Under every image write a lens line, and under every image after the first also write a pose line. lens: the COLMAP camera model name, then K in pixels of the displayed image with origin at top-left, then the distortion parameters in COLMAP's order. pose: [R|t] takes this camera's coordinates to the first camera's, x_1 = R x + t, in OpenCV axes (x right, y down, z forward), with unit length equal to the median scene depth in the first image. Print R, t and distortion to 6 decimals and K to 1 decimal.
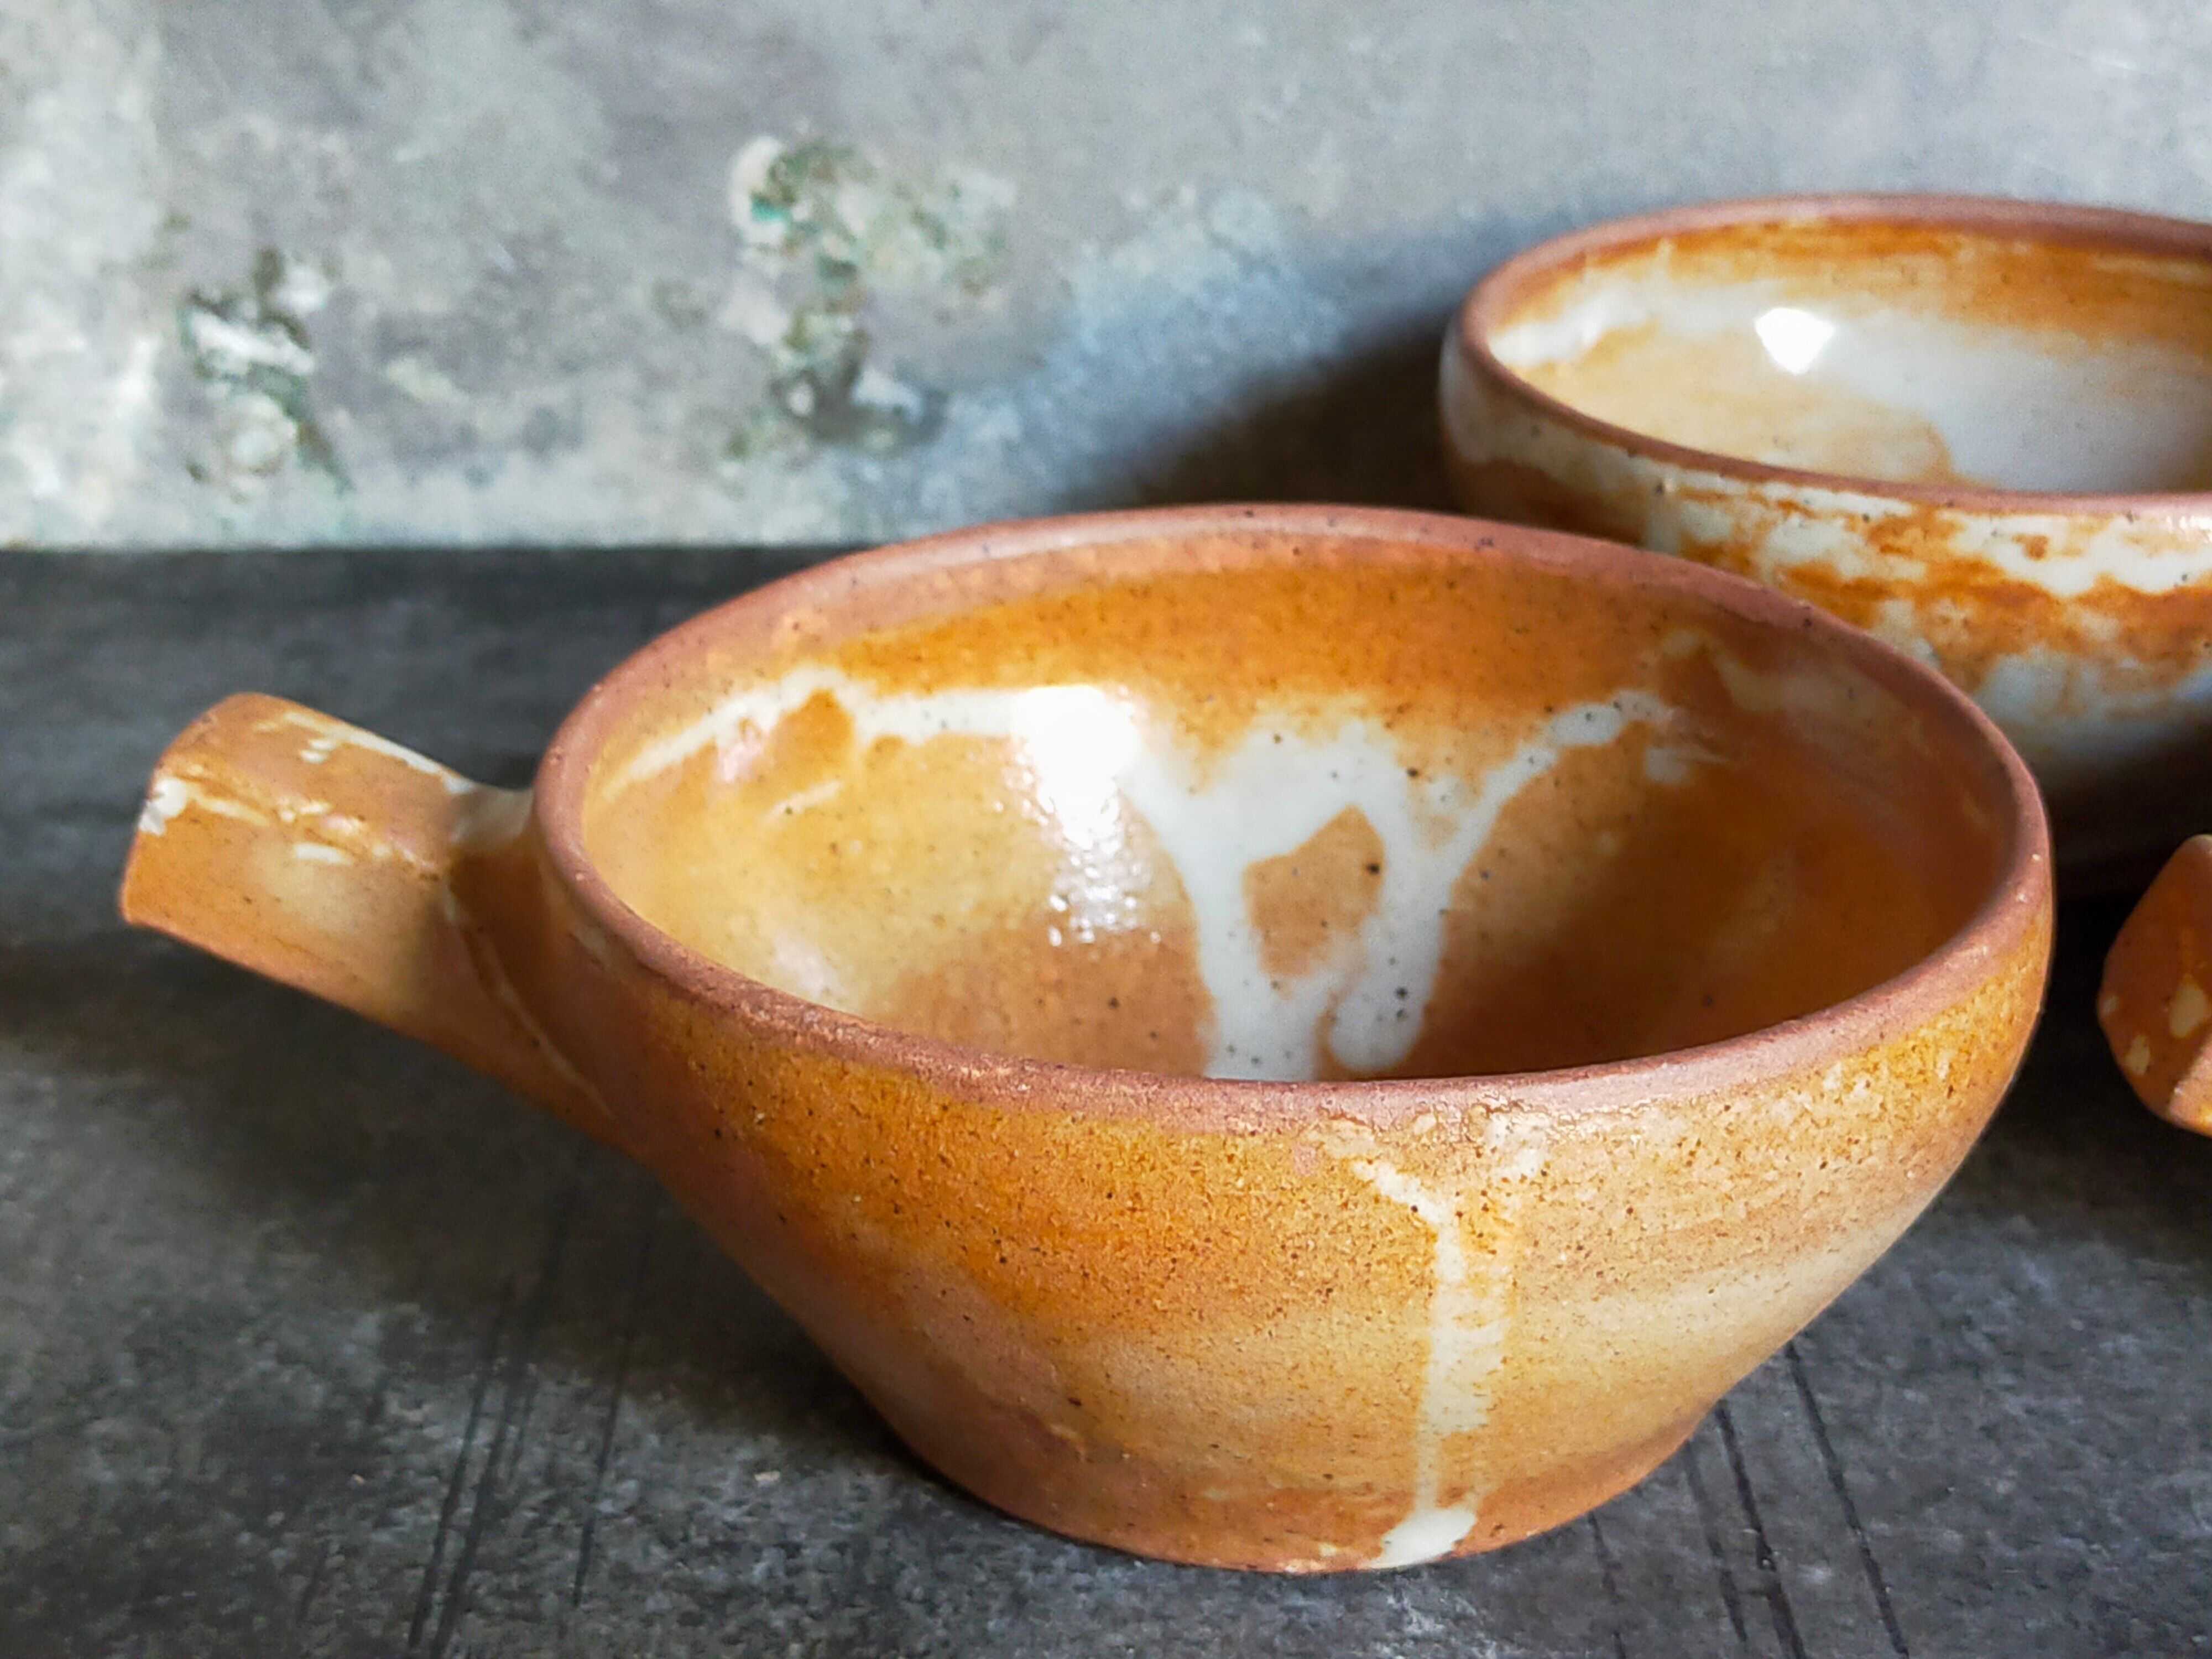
lens RADIAL K [[3373.6, 0, 1092.7], [0, 3373.6, 837.8], [0, 0, 1]] dist [0.068904, 0.000000]
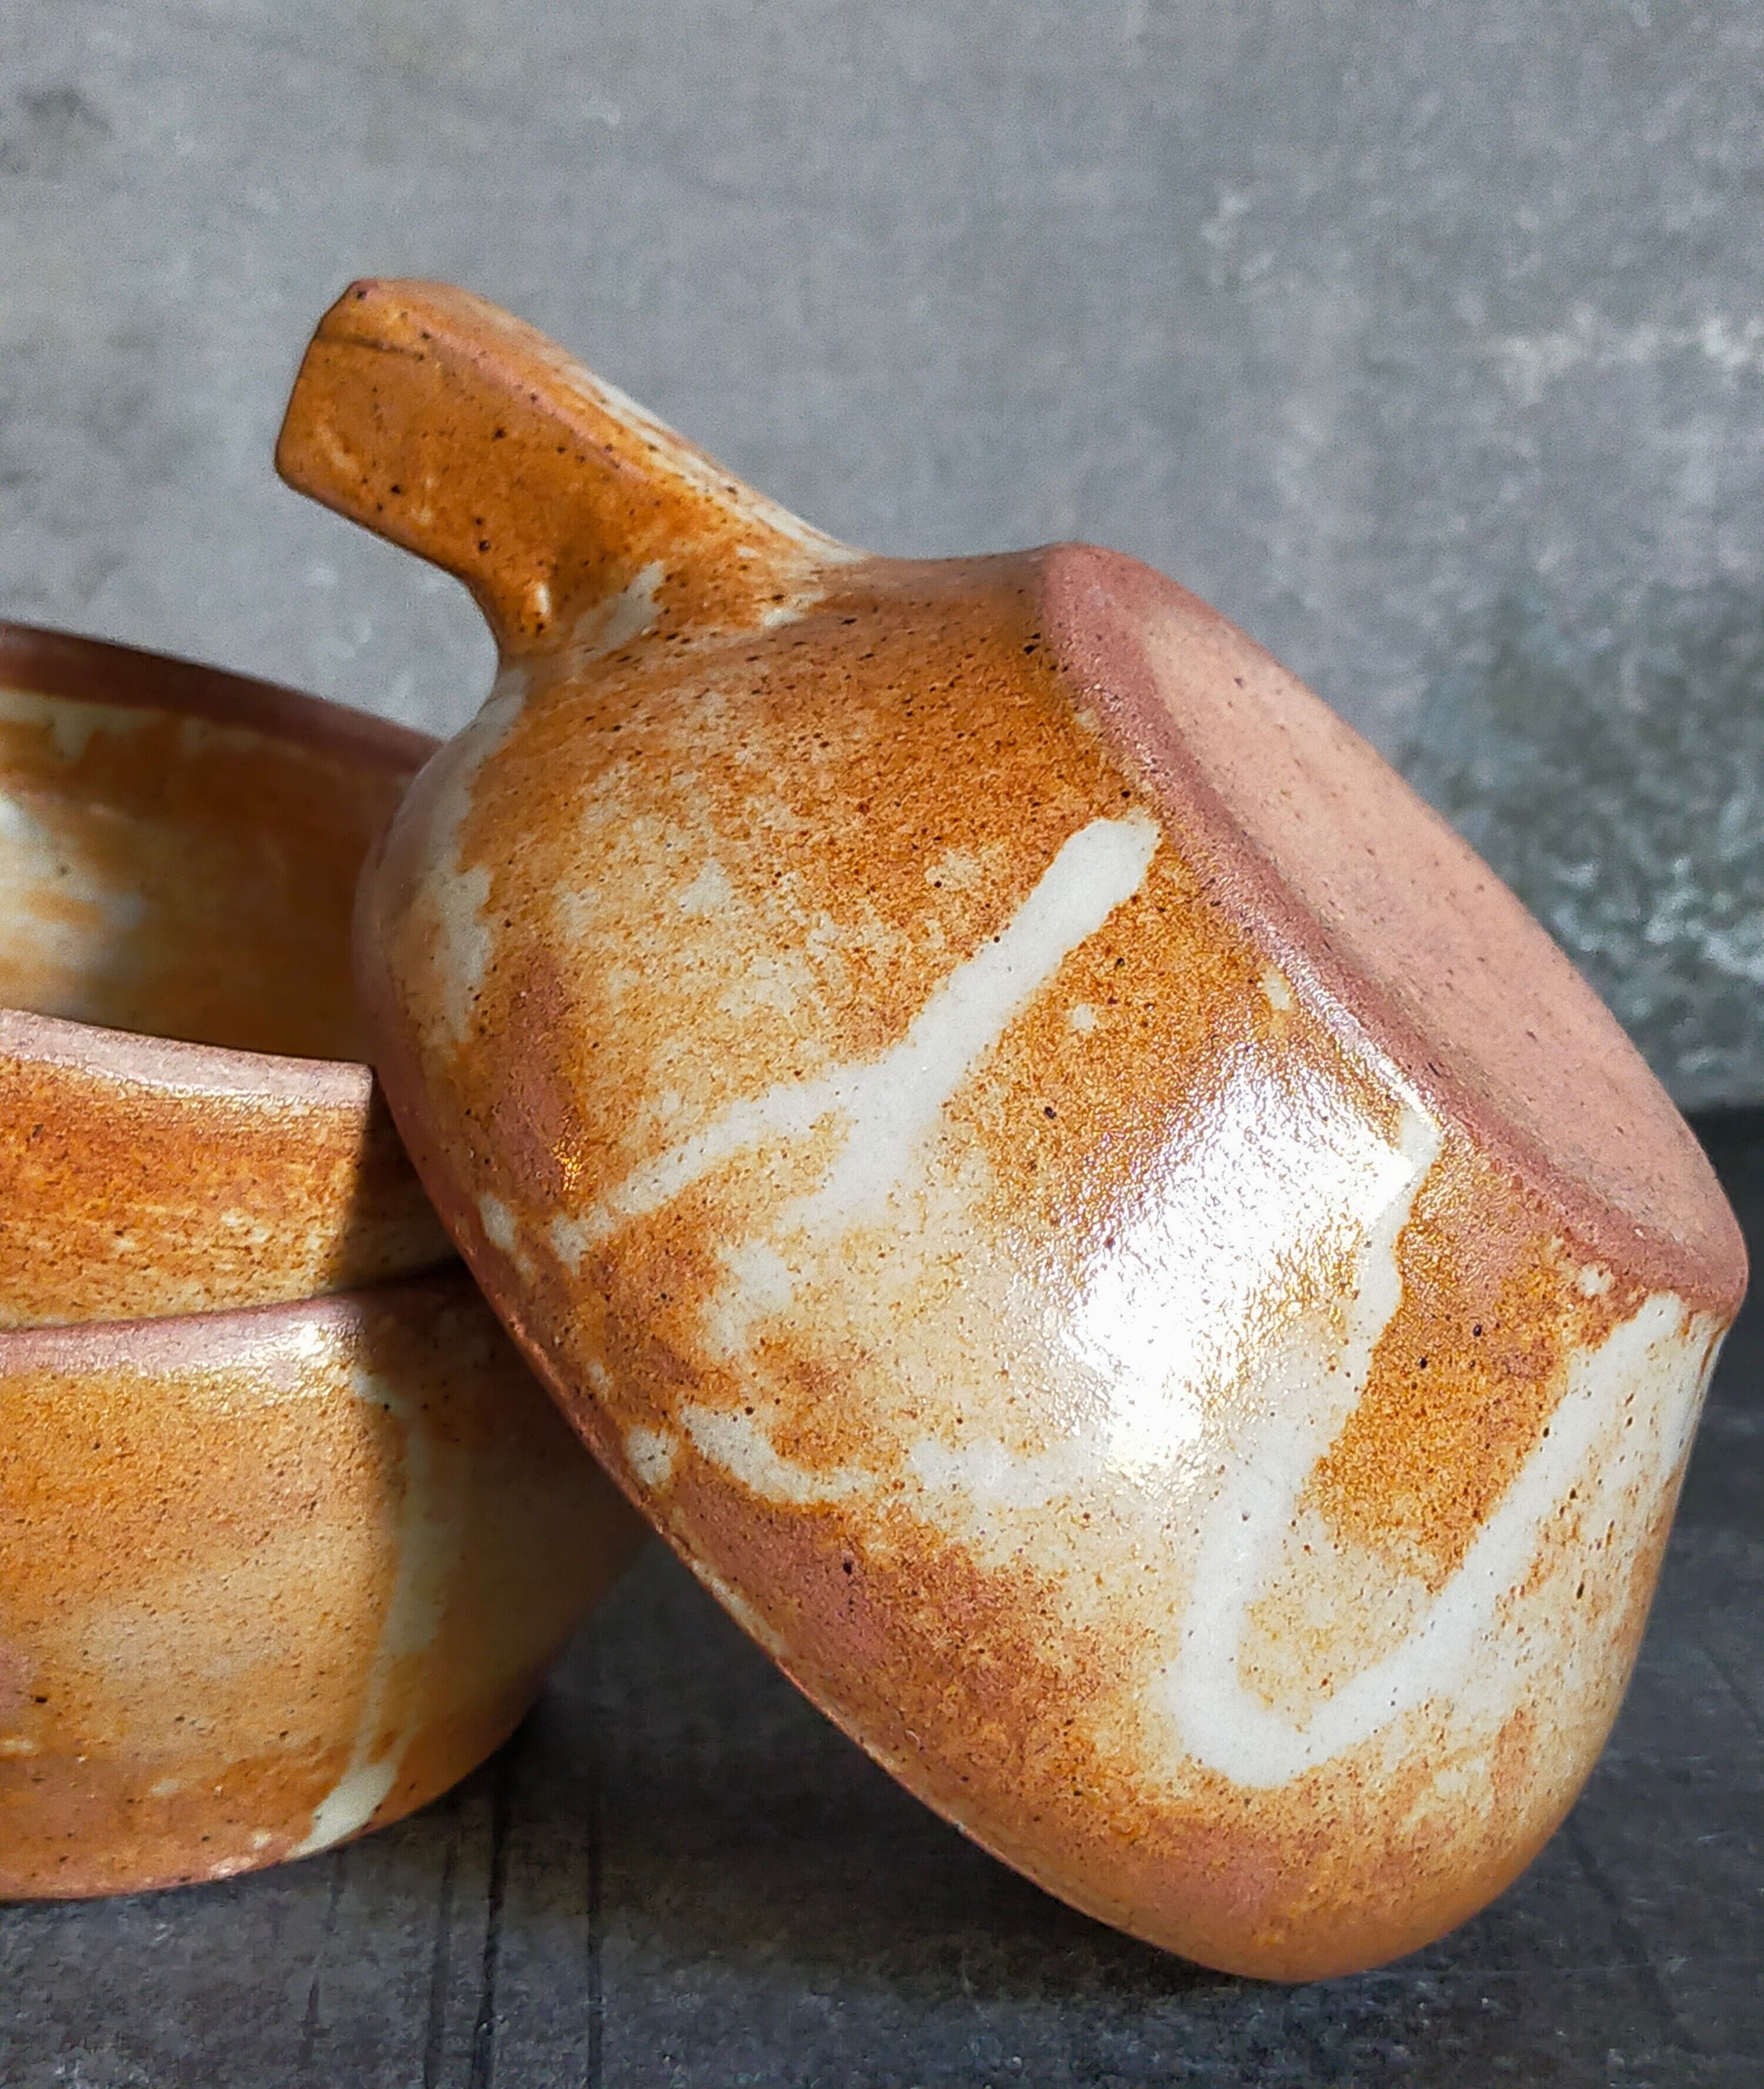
lens RADIAL K [[3613.5, 0, 896.4], [0, 3613.5, 909.3], [0, 0, 1]] dist [0.065326, 0.000000]
pose [[0.997748, 0.006073, 0.066796, 0.227377], [0.006767, 0.981698, -0.190323, 0.096795], [-0.066729, 0.190346, 0.979447, -0.042537]]
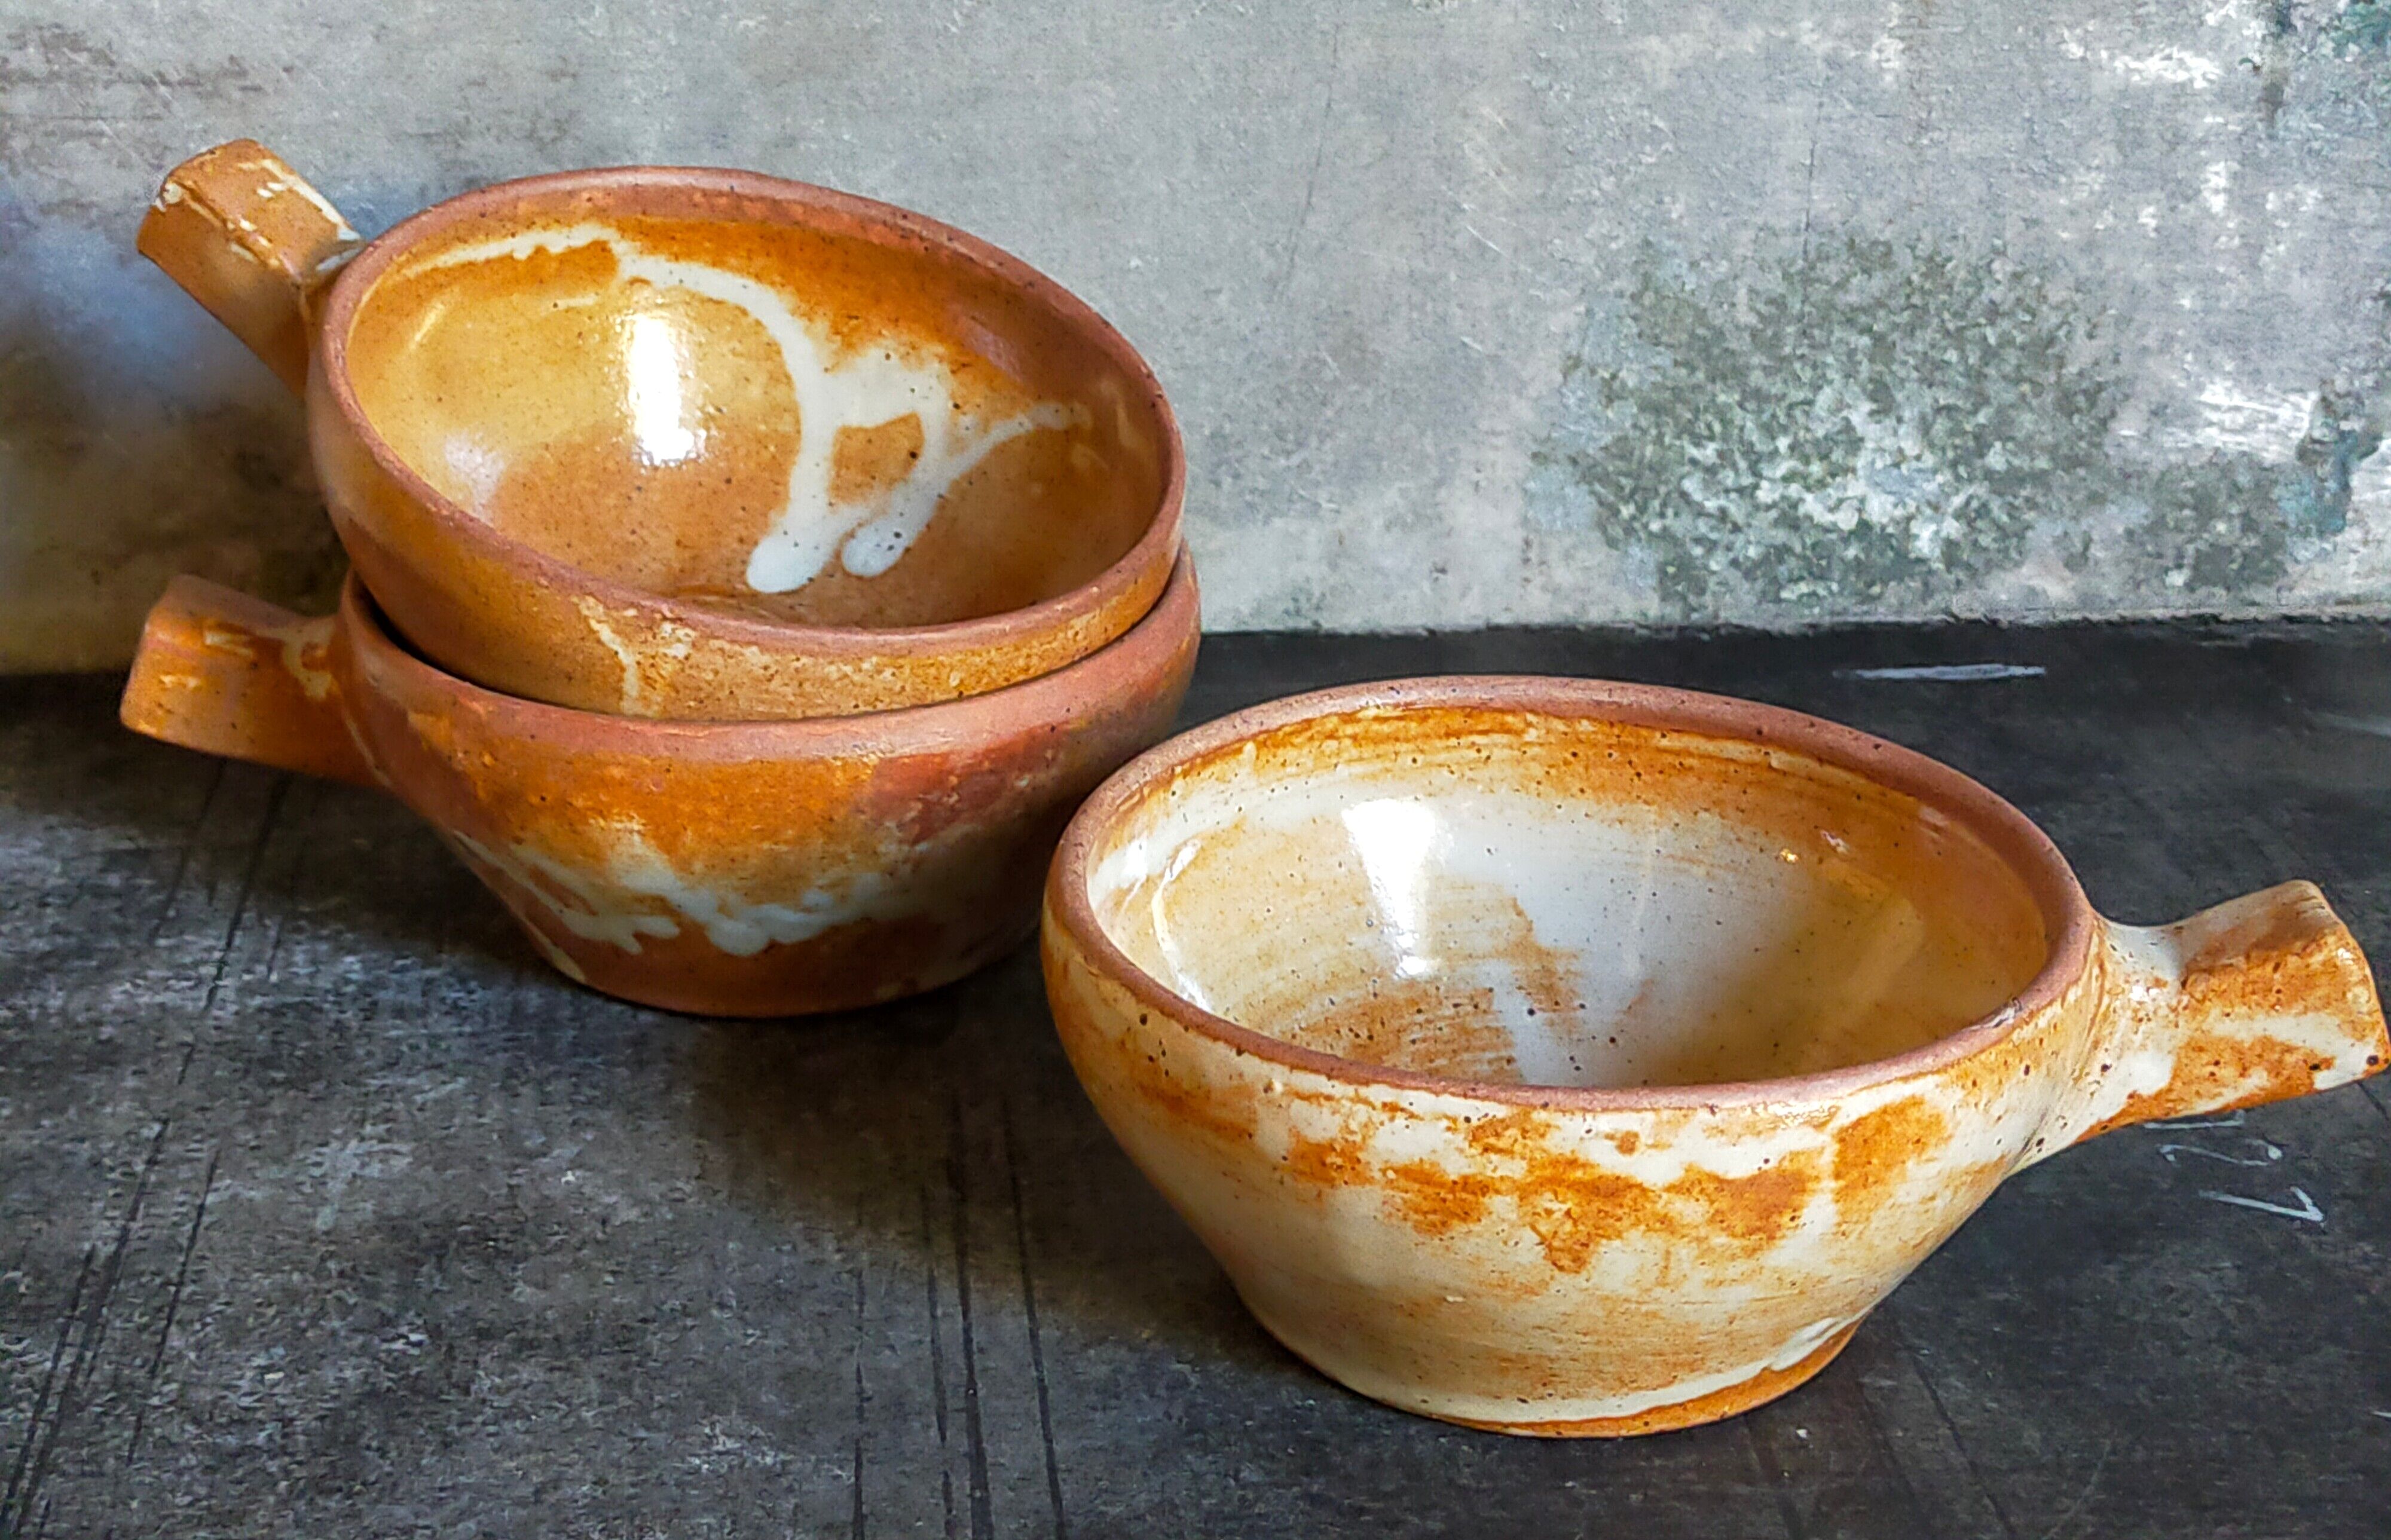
lens RADIAL K [[3623.8, 0, 1192.6], [0, 3623.8, 632.7], [0, 0, 1]] dist [0.080290, 0.000000]
pose [[0.995398, -0.030416, 0.090874, 0.150805], [0.035827, 0.997643, -0.058519, -0.015962], [-0.088880, 0.061506, 0.994142, -0.547204]]
